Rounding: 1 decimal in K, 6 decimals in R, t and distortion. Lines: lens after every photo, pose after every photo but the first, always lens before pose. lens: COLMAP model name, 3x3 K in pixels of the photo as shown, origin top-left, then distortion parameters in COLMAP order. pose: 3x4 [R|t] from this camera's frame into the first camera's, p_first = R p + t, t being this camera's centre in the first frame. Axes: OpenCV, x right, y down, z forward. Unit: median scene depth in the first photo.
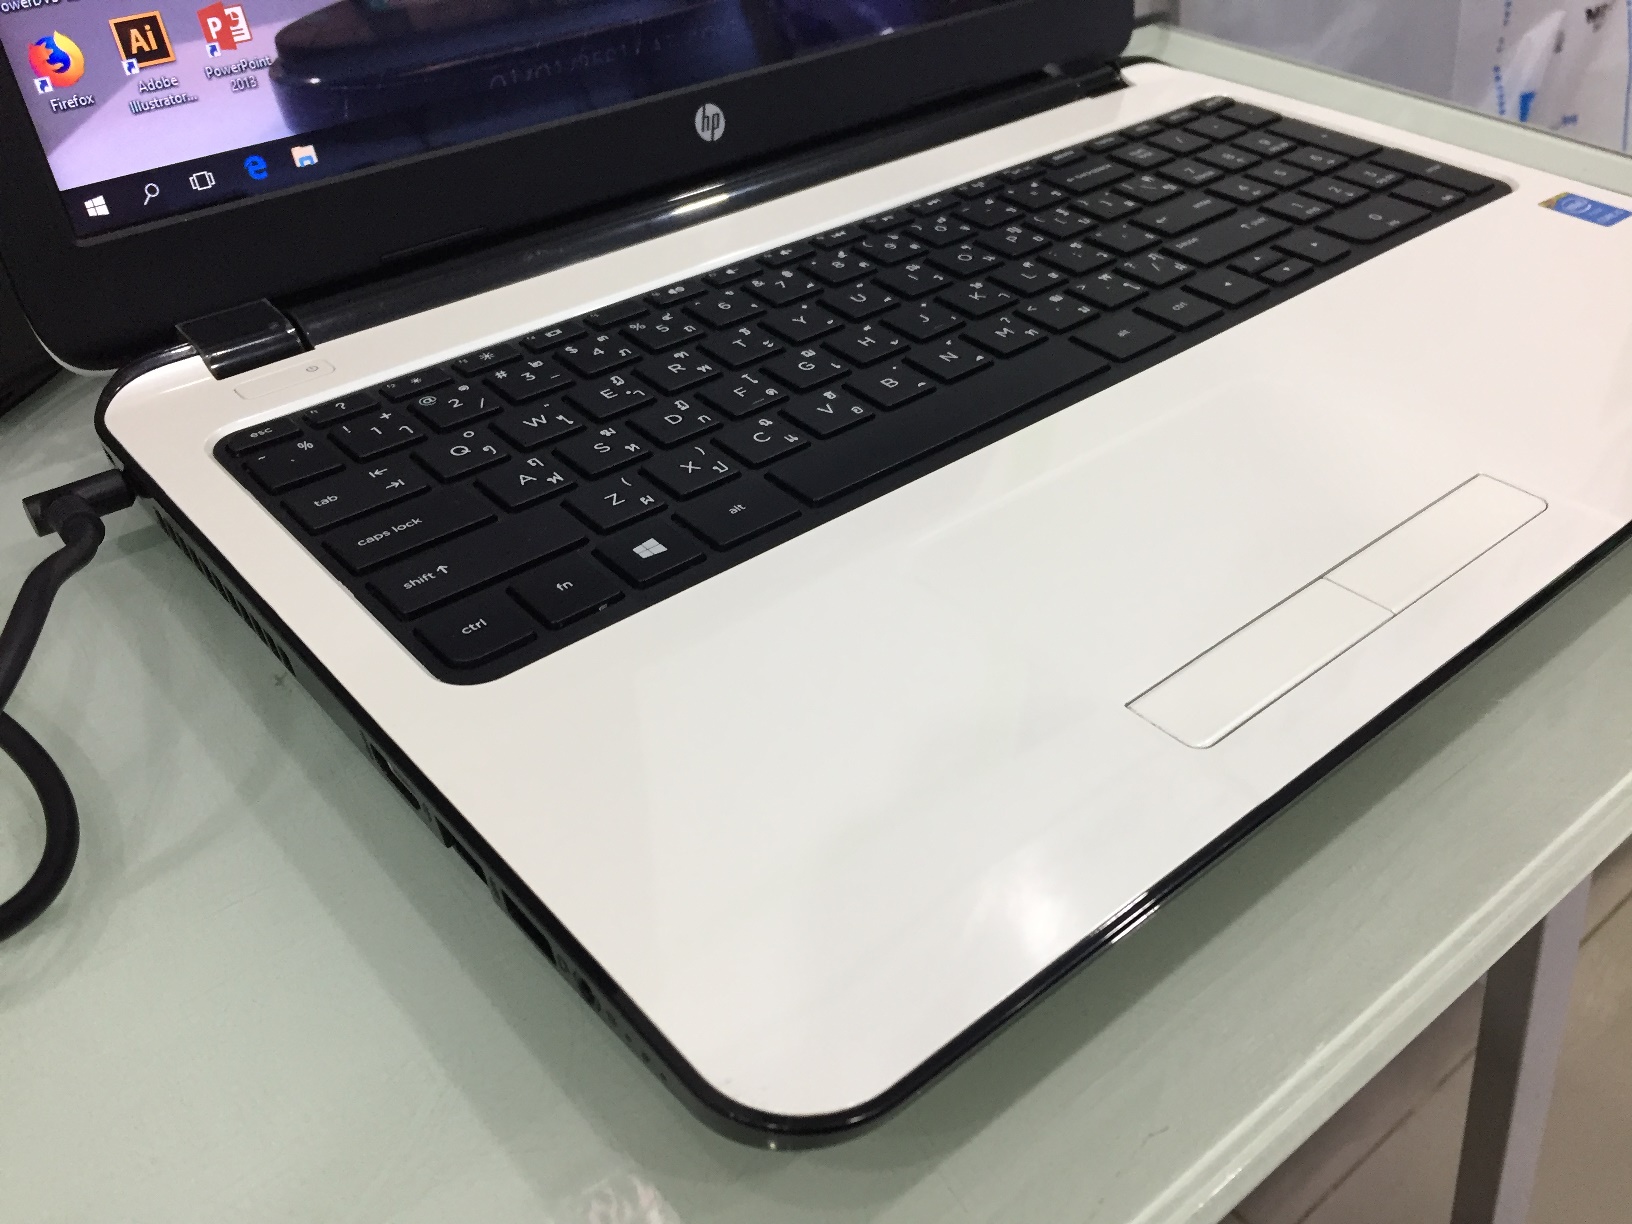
lens RADIAL K [[1464.6, 0, 810.2], [0, 1464.6, 585.5], [0, 0, 1]] dist [0.078847, -0.125478]
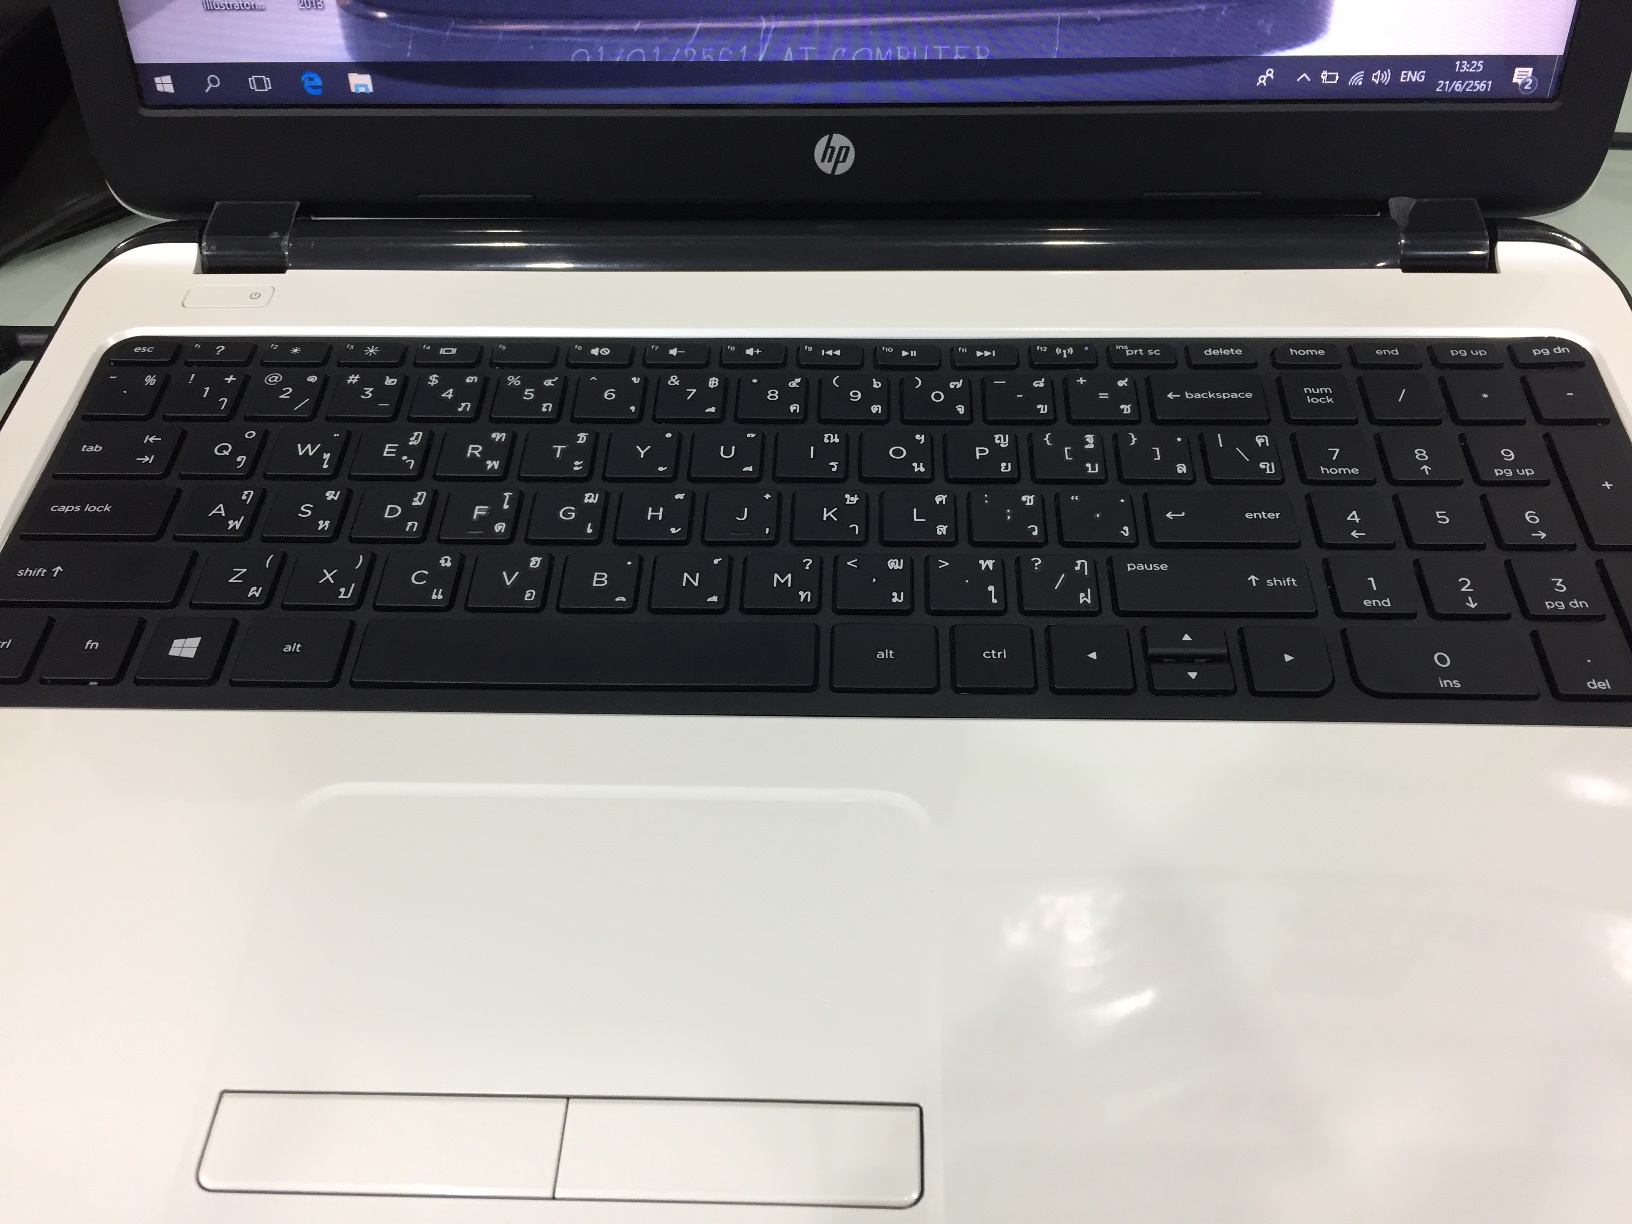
lens RADIAL K [[1464.6, 0, 810.2], [0, 1464.6, 585.5], [0, 0, 1]] dist [0.078847, -0.125478]
pose [[0.737136, 0.503447, -0.450746, 0.524821], [-0.376222, 0.859852, 0.345124, -0.465314], [0.561327, -0.084823, 0.823236, 0.308195]]
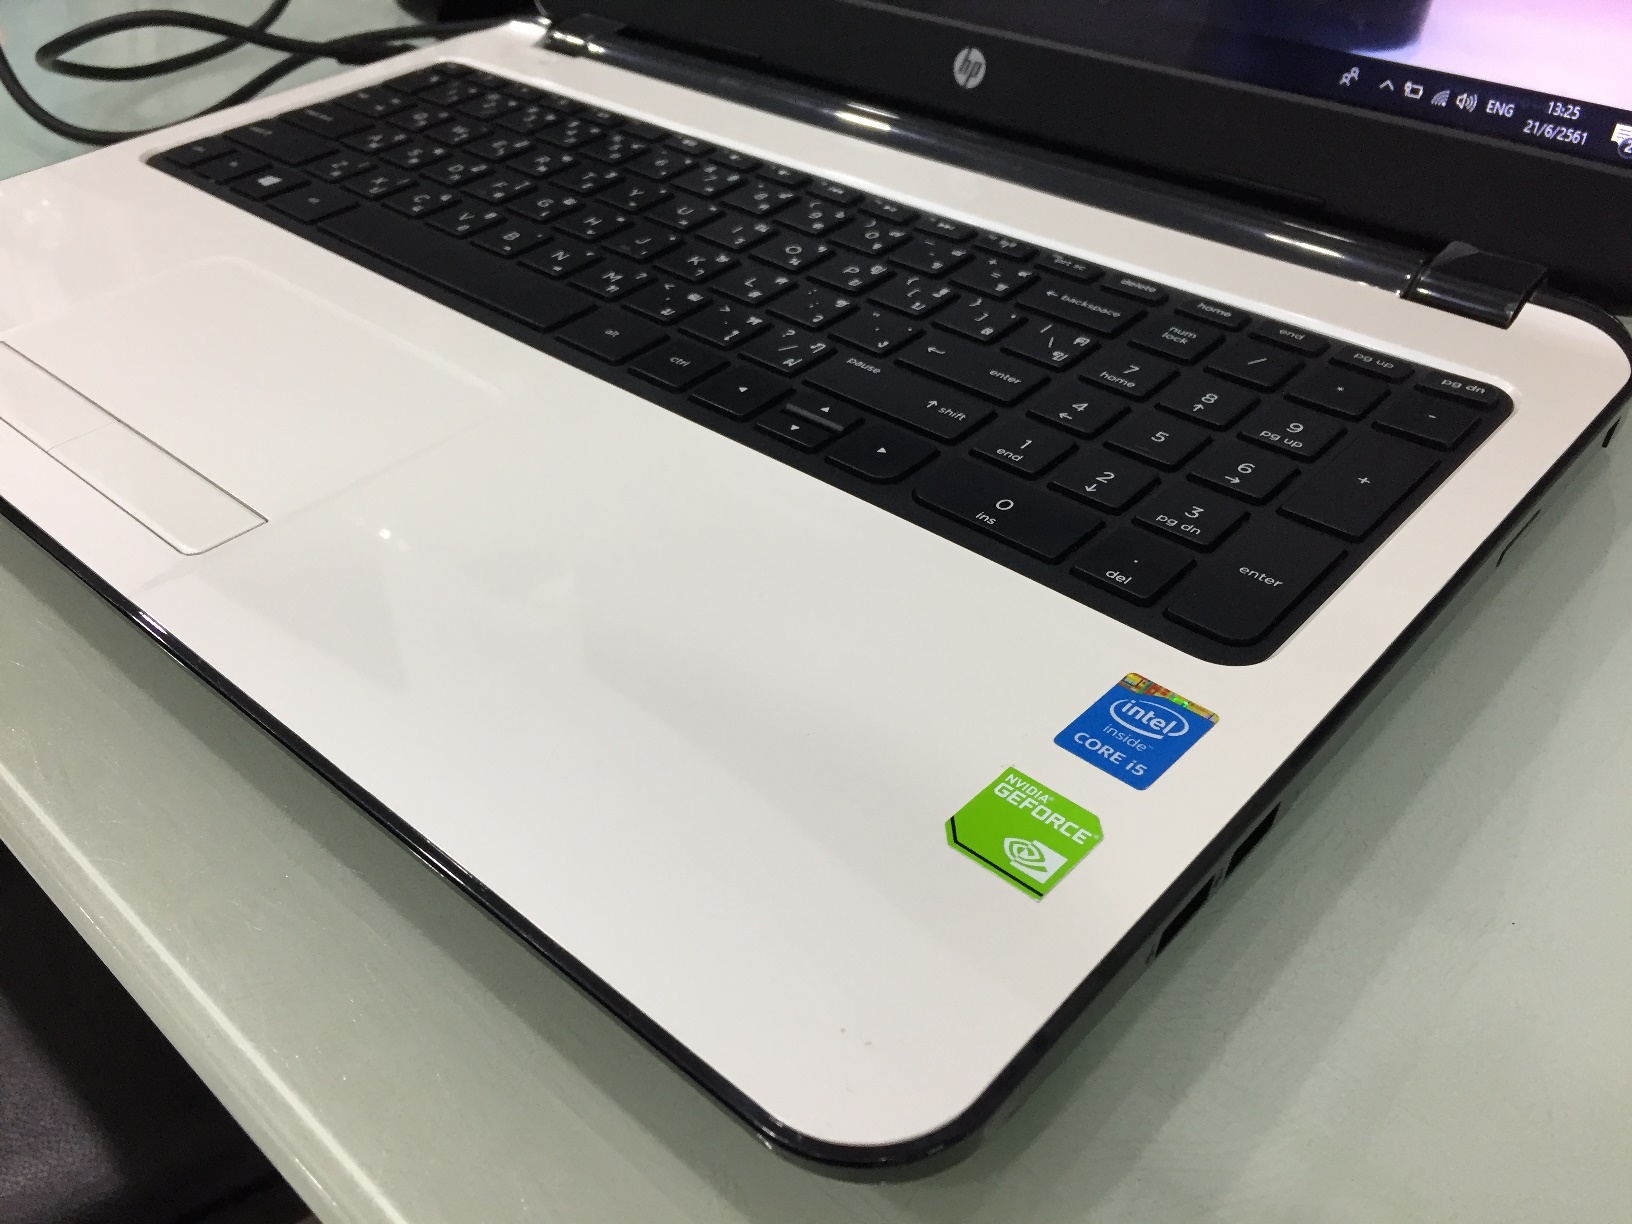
lens RADIAL K [[1501.3, 0, 786.3], [0, 1501.3, 541.9], [0, 0, 1]] dist [0.076059, -0.132901]
pose [[0.115309, 0.576792, -0.808712, 1.046327], [-0.553810, 0.713196, 0.429704, -0.535732], [0.824620, 0.398324, 0.401671, 0.759314]]
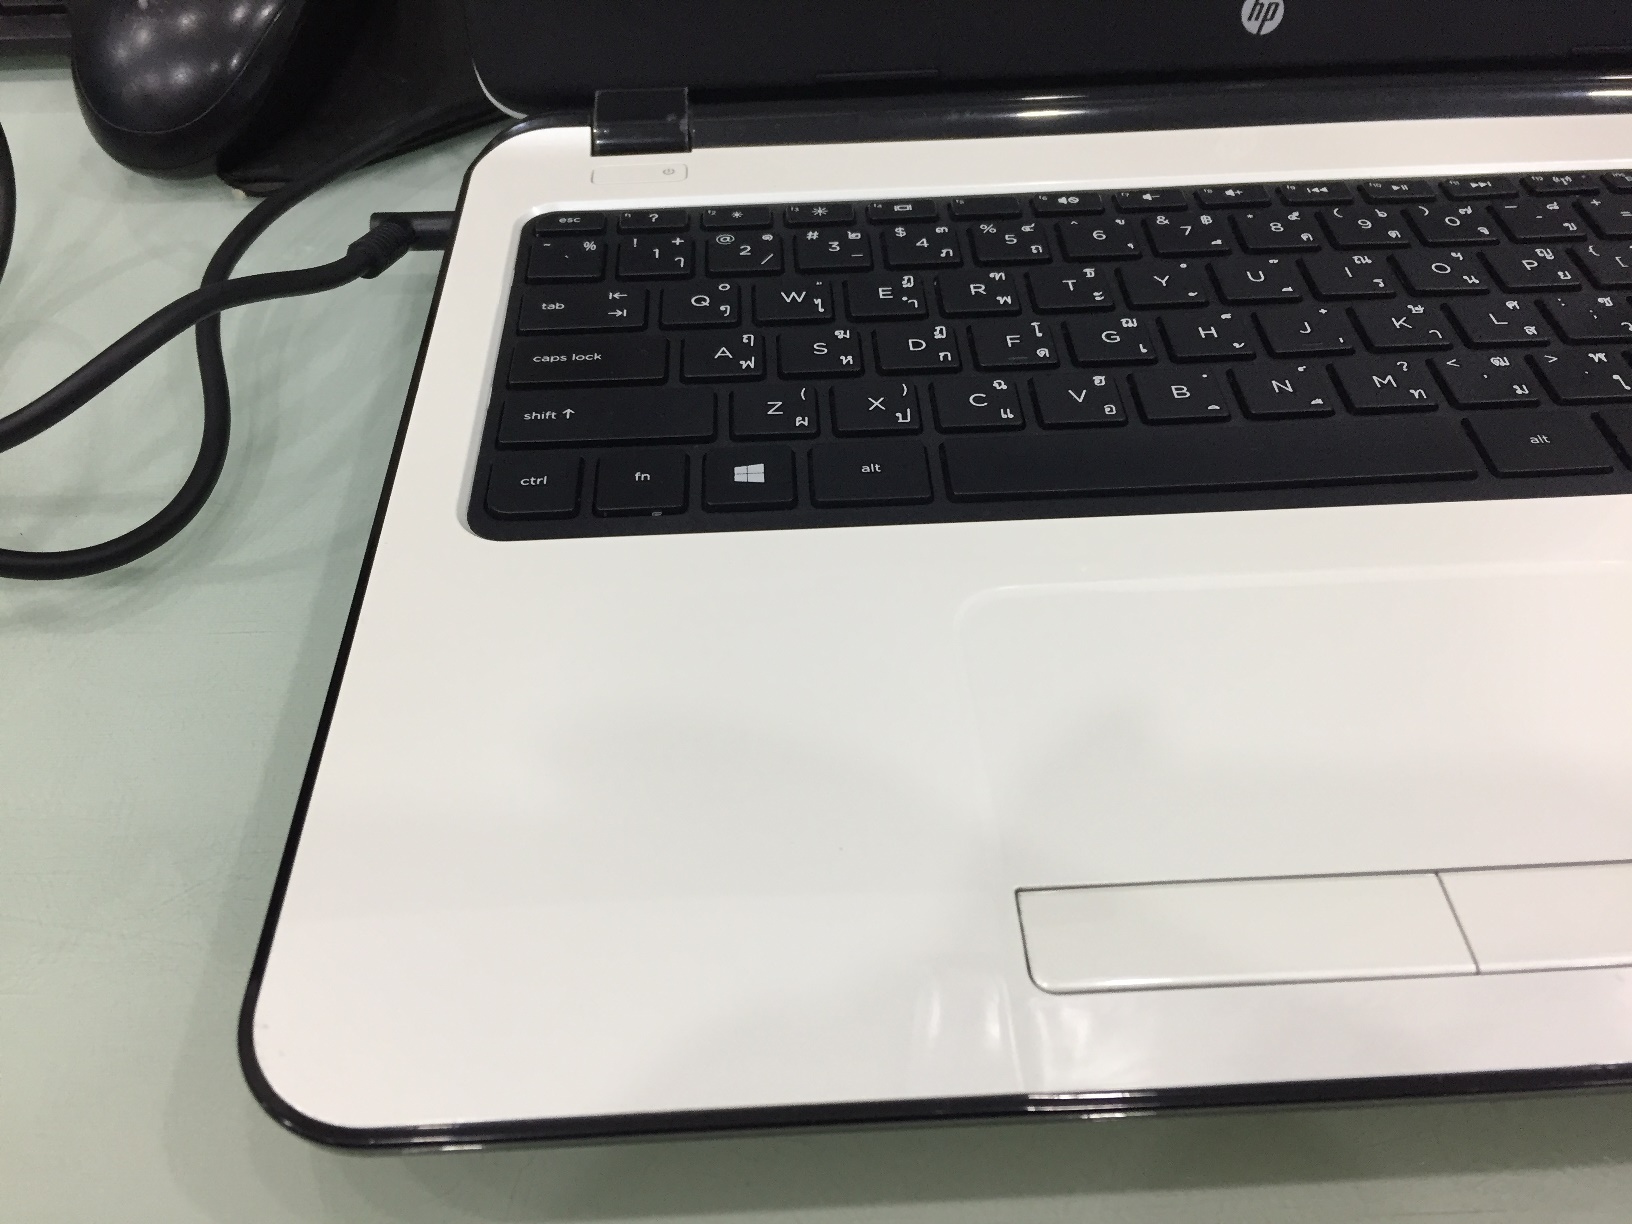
lens RADIAL K [[1429.5, 0, 806.5], [0, 1429.5, 607.4], [0, 0, 1]] dist [0.072680, -0.126548]
pose [[0.788624, 0.424665, -0.444669, 0.277936], [-0.350607, 0.904671, 0.242169, -0.141107], [0.505120, -0.035077, 0.862336, 0.191193]]
